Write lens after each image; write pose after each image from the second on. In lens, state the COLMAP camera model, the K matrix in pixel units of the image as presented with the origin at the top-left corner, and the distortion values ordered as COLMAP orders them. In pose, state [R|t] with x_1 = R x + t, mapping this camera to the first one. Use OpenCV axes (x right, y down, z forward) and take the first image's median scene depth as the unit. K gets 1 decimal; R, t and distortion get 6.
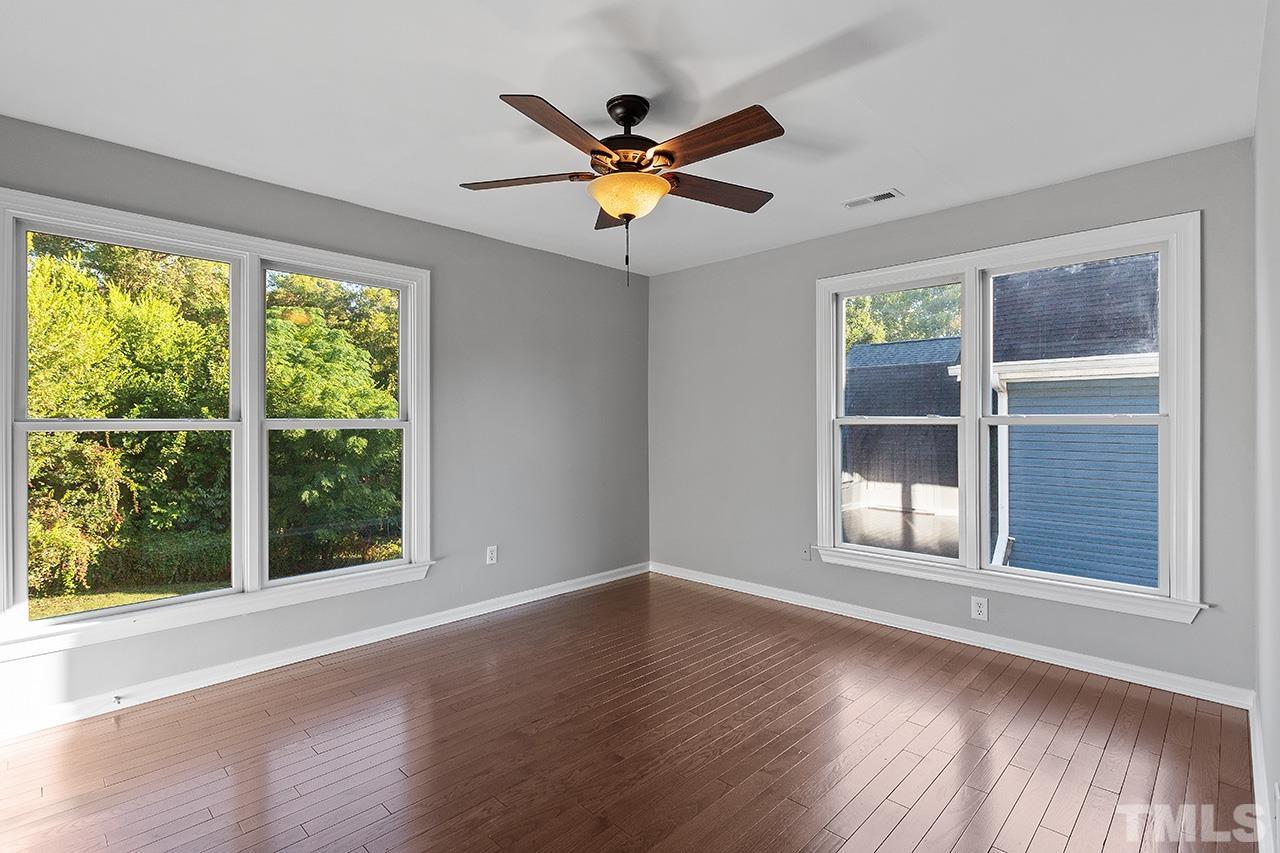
lens RADIAL K [[609.7, 0, 638.4], [0, 609.7, 422.9], [0, 0, 1]] dist [0.005373, 0.000482]
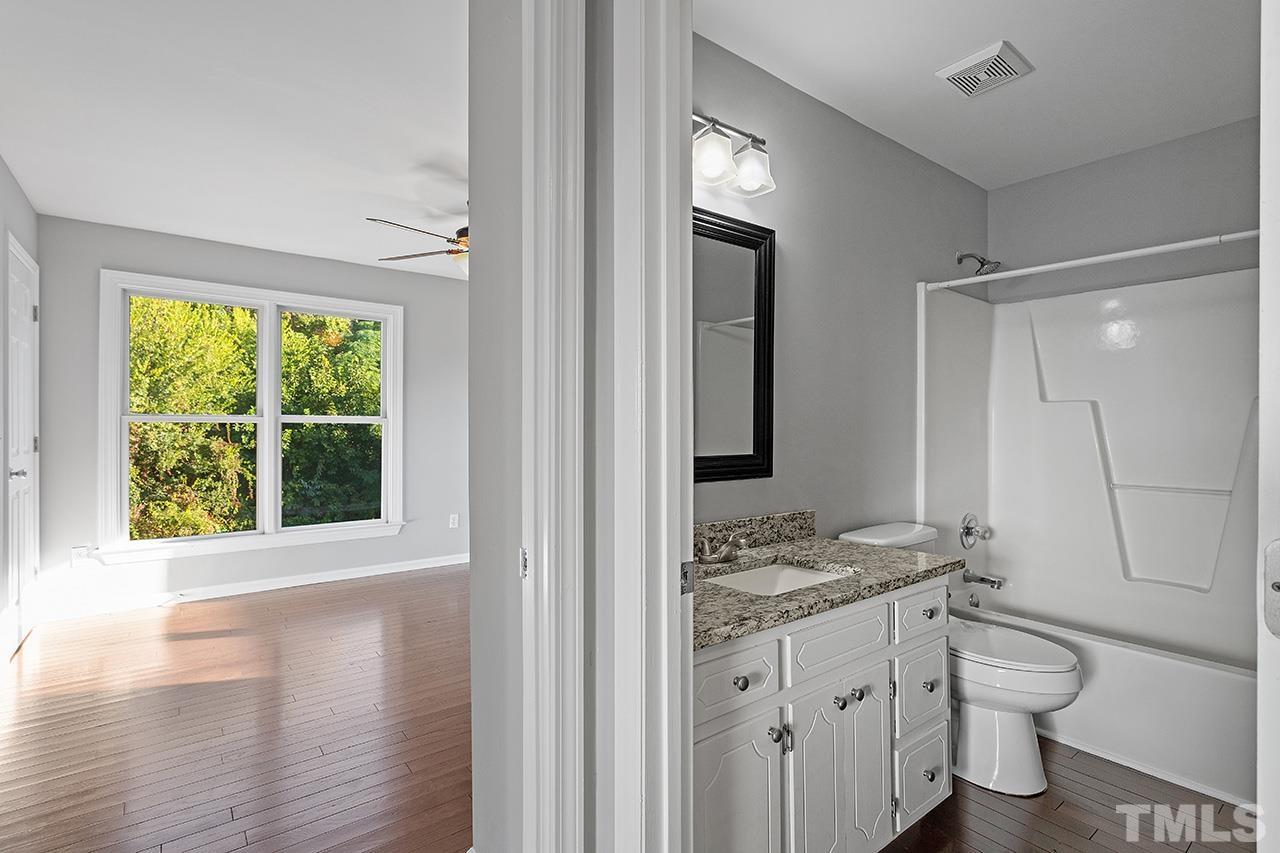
lens RADIAL K [[608.2, 0, 640.0], [0, 608.2, 426.5], [0, 0, 1]] dist [0.000562, 0.000392]
pose [[0.991066, 0.006532, -0.133214, 0.070413], [-0.006378, 0.999978, 0.001583, 0.001940], [0.133222, -0.000719, 0.991086, -0.051641]]
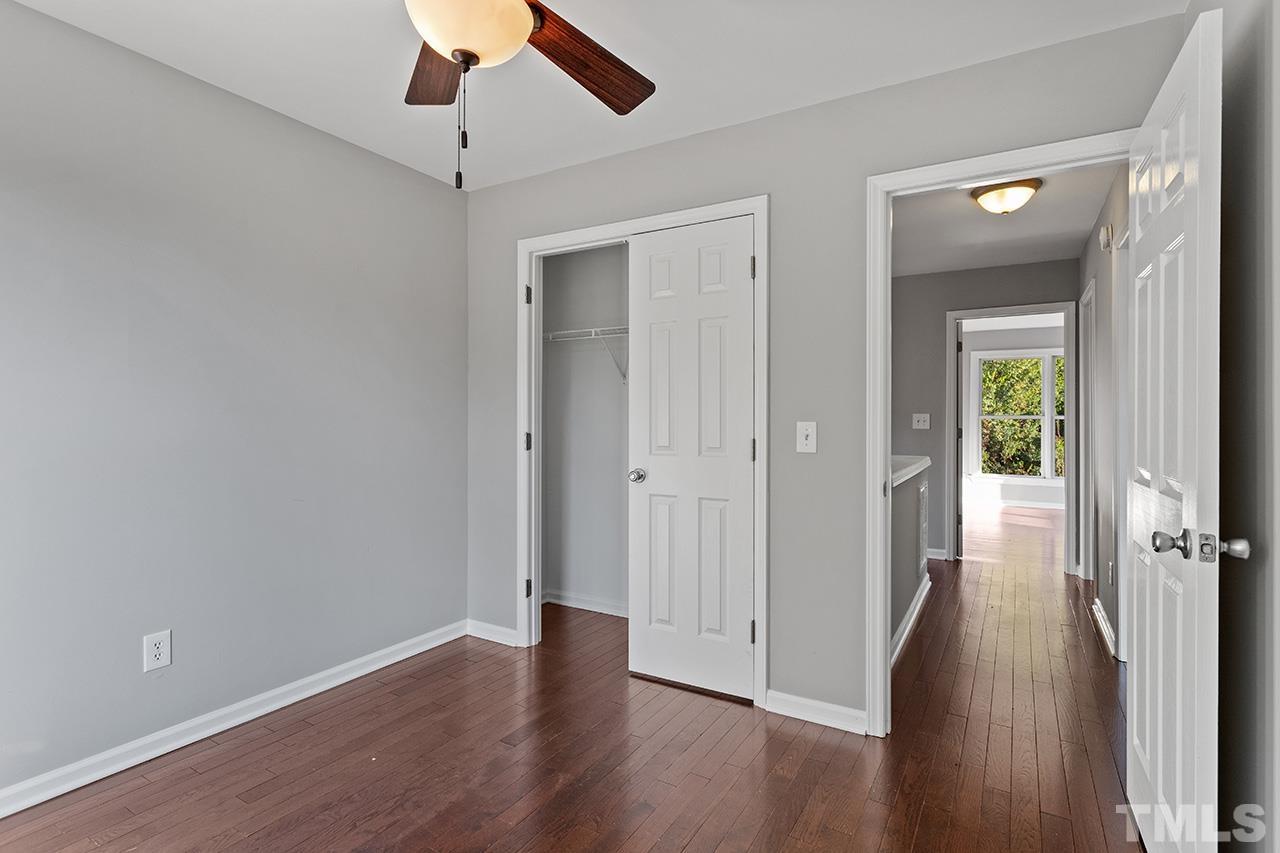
lens RADIAL K [[623.4, 0, 638.9], [0, 623.4, 414.1], [0, 0, 1]] dist [0.023927, -0.000004]
pose [[0.236207, -0.002090, -0.971701, 0.278279], [-0.007623, 0.999963, -0.004003, 0.003168], [0.971673, 0.008353, 0.236182, -0.241753]]
